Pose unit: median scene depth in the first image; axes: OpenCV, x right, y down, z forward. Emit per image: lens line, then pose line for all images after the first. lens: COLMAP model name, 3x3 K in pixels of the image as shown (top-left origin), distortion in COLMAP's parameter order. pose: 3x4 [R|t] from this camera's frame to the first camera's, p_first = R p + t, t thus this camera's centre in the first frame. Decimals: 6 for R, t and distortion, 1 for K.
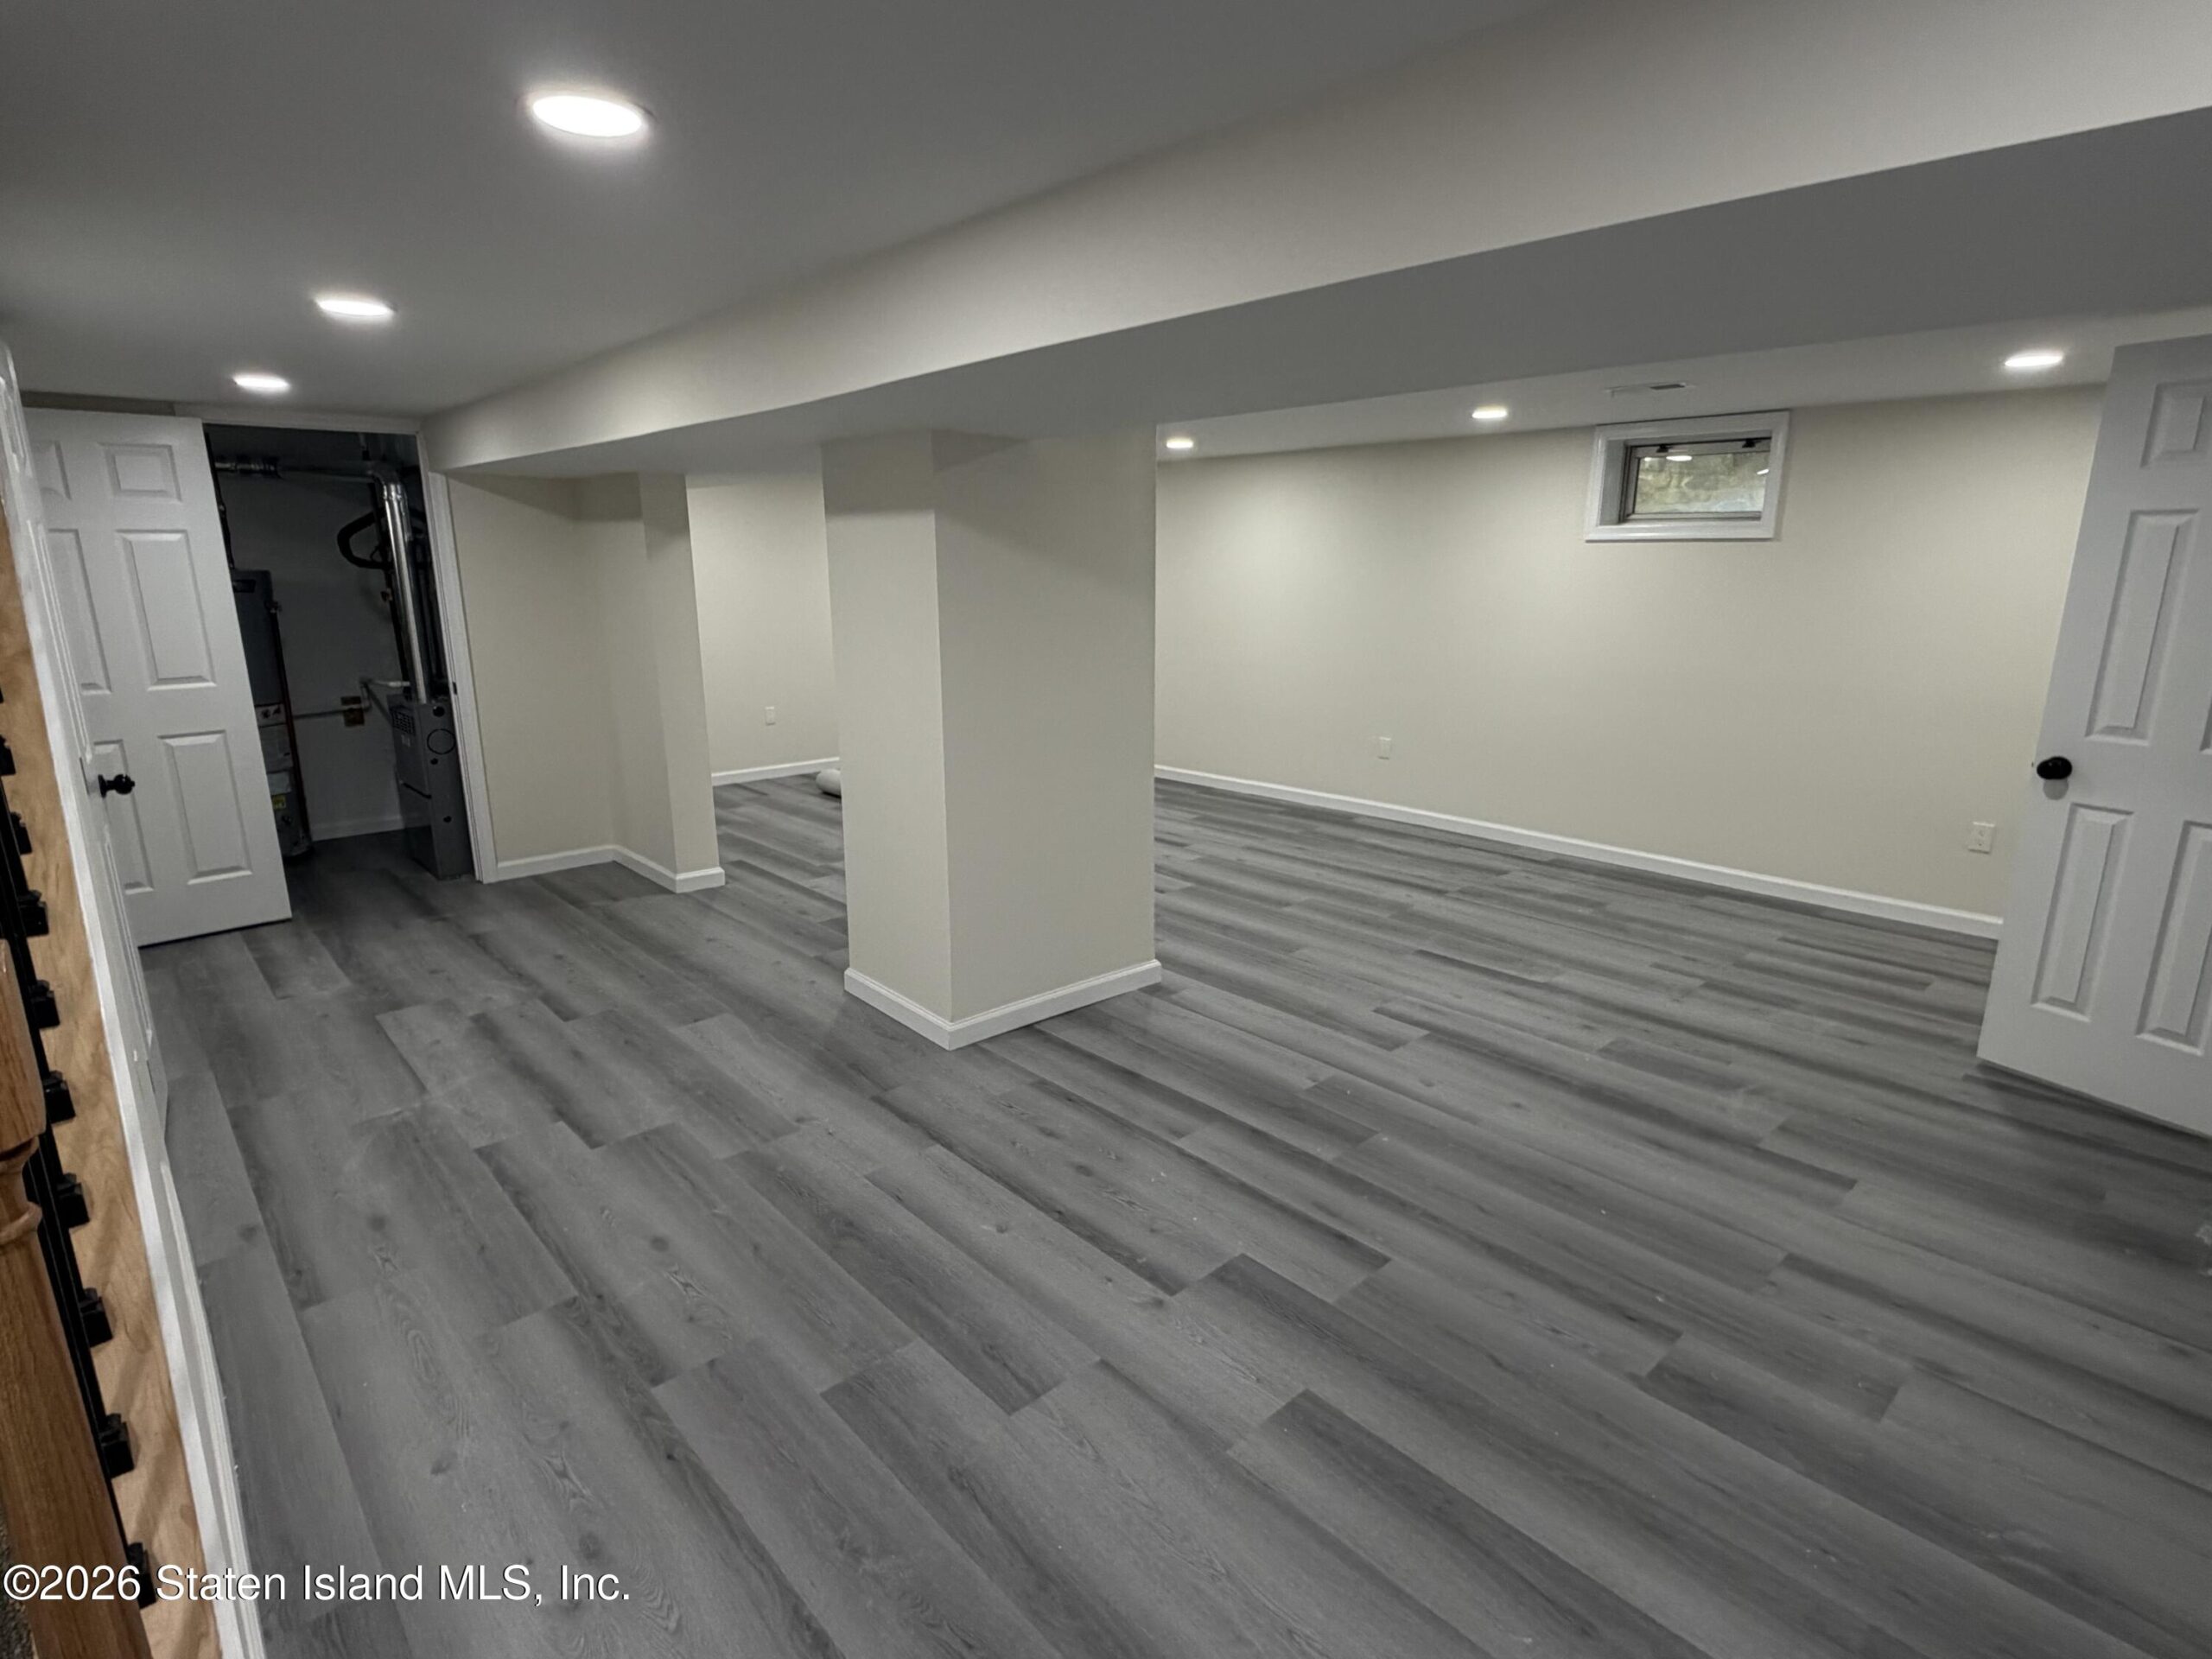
lens RADIAL K [[1140.5, 0, 1101.0], [0, 1140.5, 824.4], [0, 0, 1]] dist [-0.000432, -0.000811]
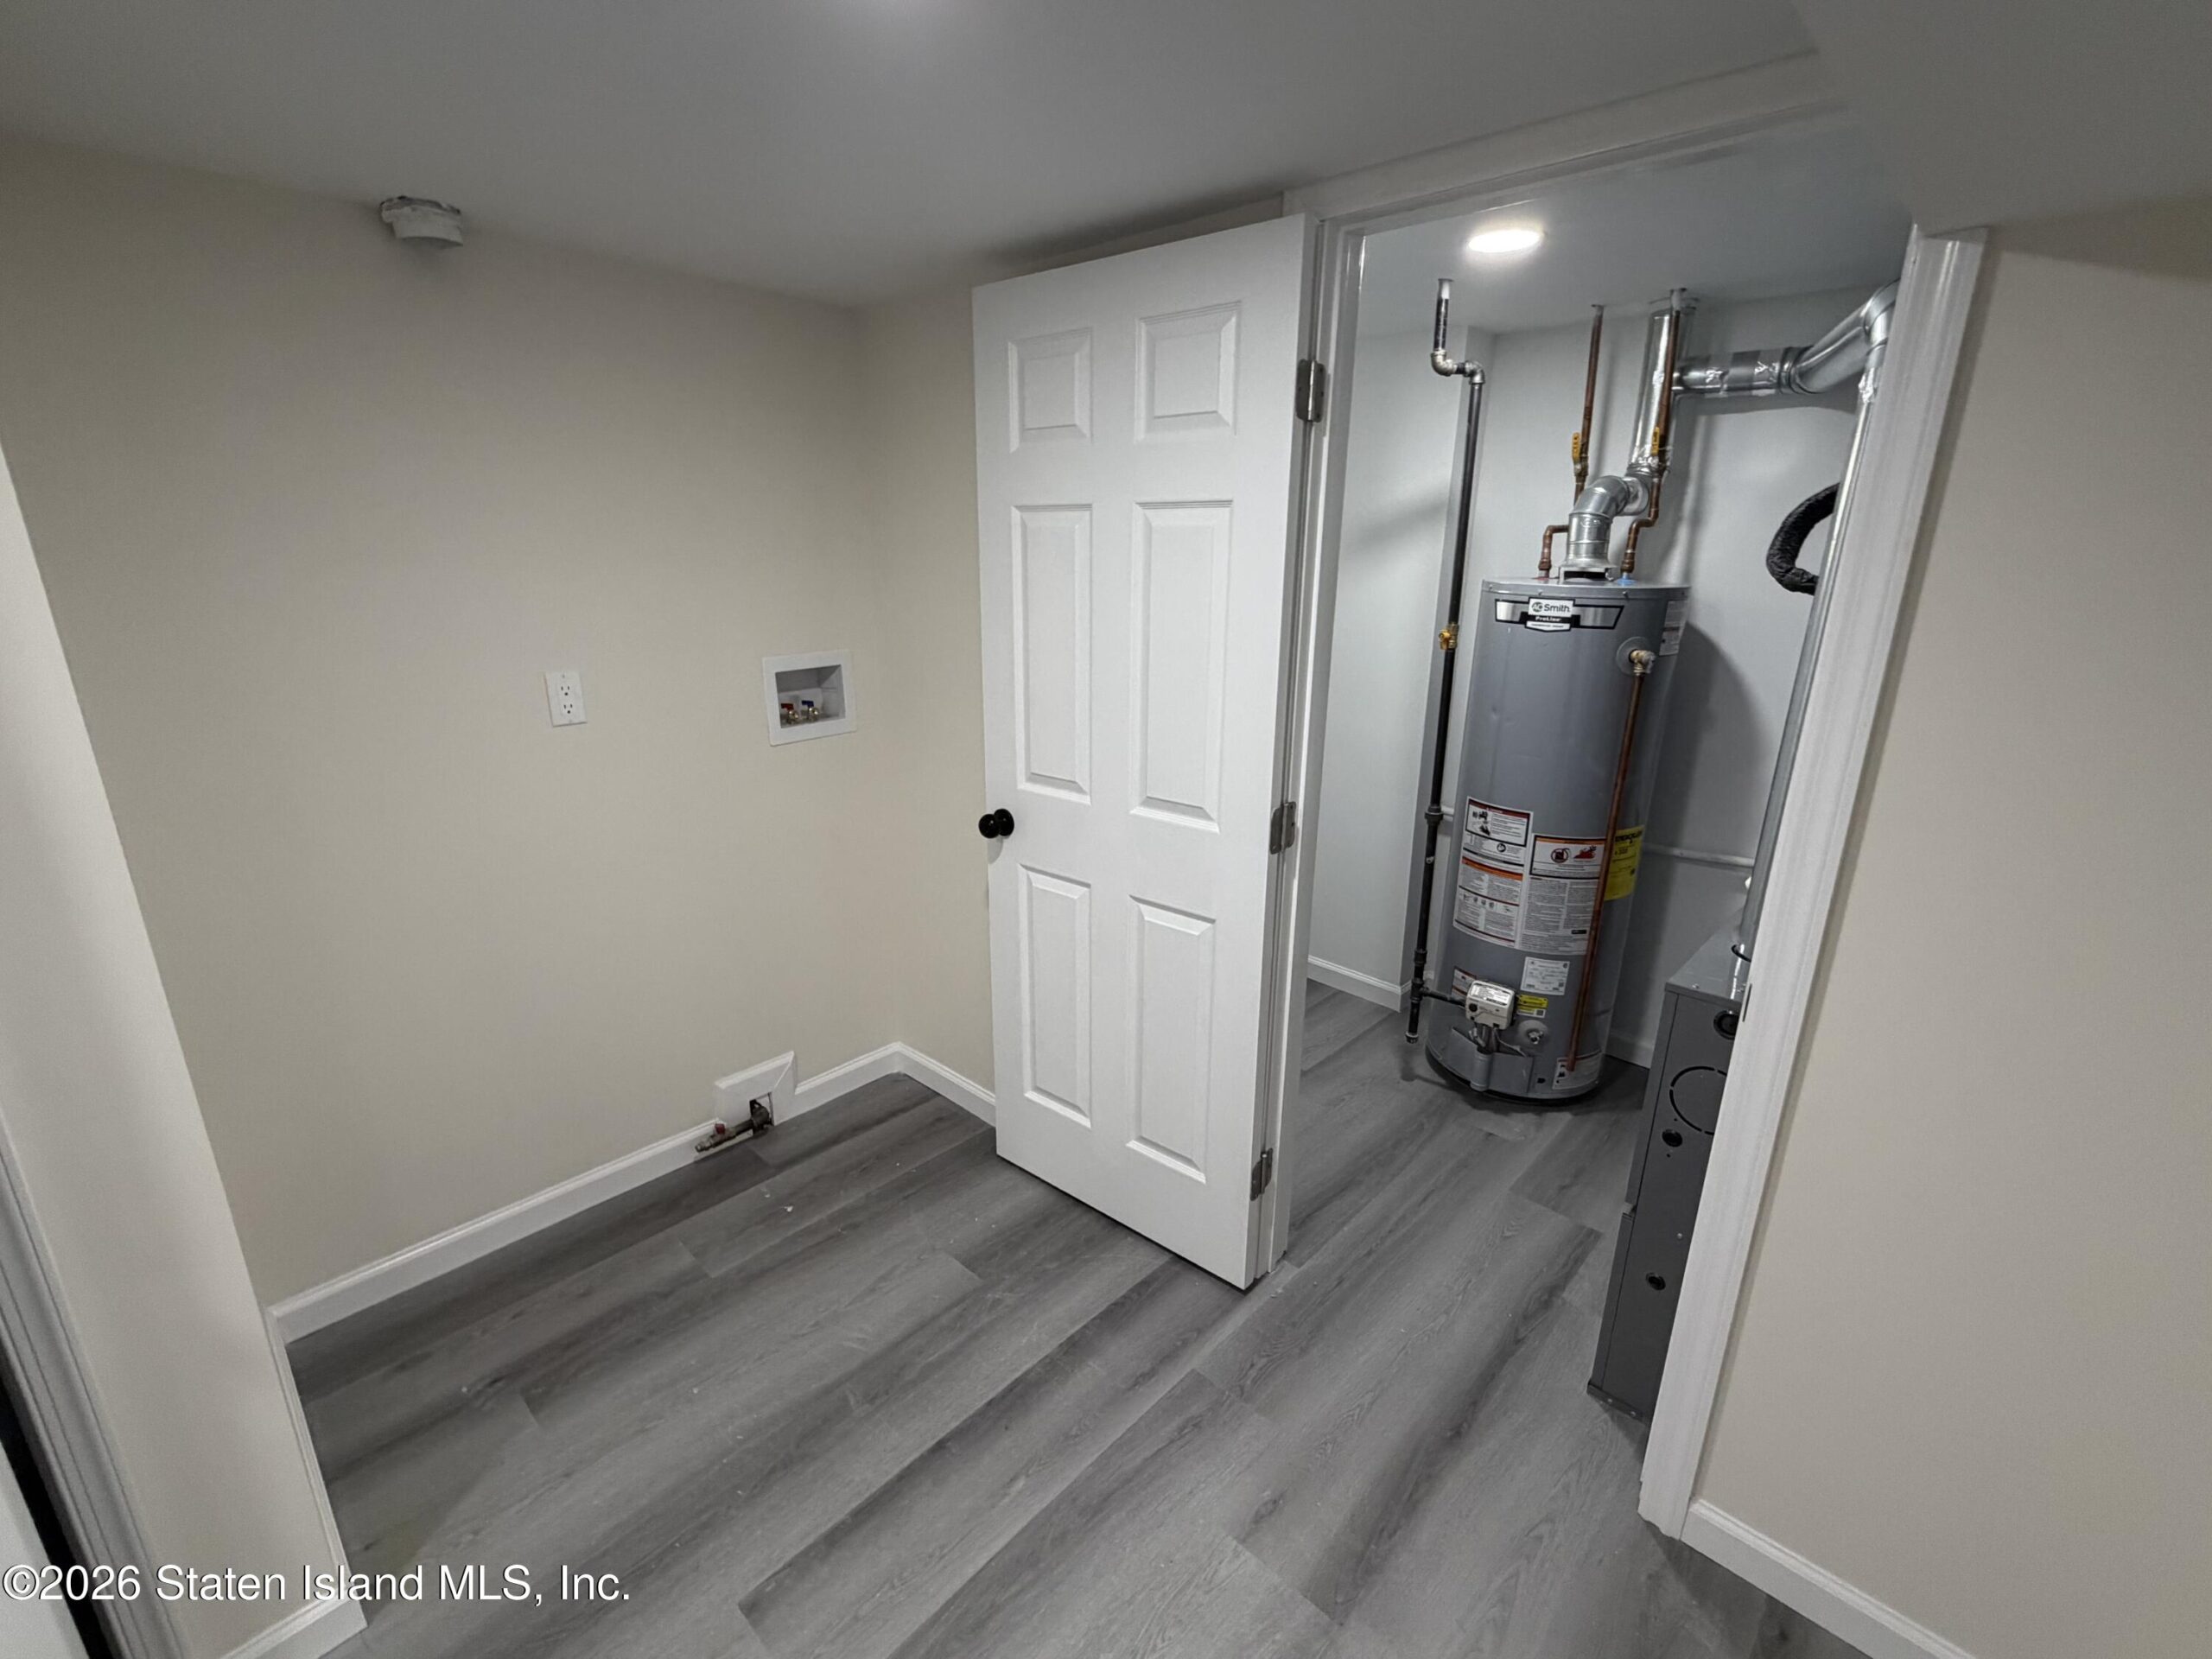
lens RADIAL K [[965.1, 0, 1103.1], [0, 965.1, 823.7], [0, 0, 1]] dist [0.000114, 0.000012]
pose [[0.073782, 0.289750, -0.954254, -0.397567], [-0.240842, 0.933717, 0.264892, -0.222005], [0.967756, 0.210280, 0.138676, 0.900946]]
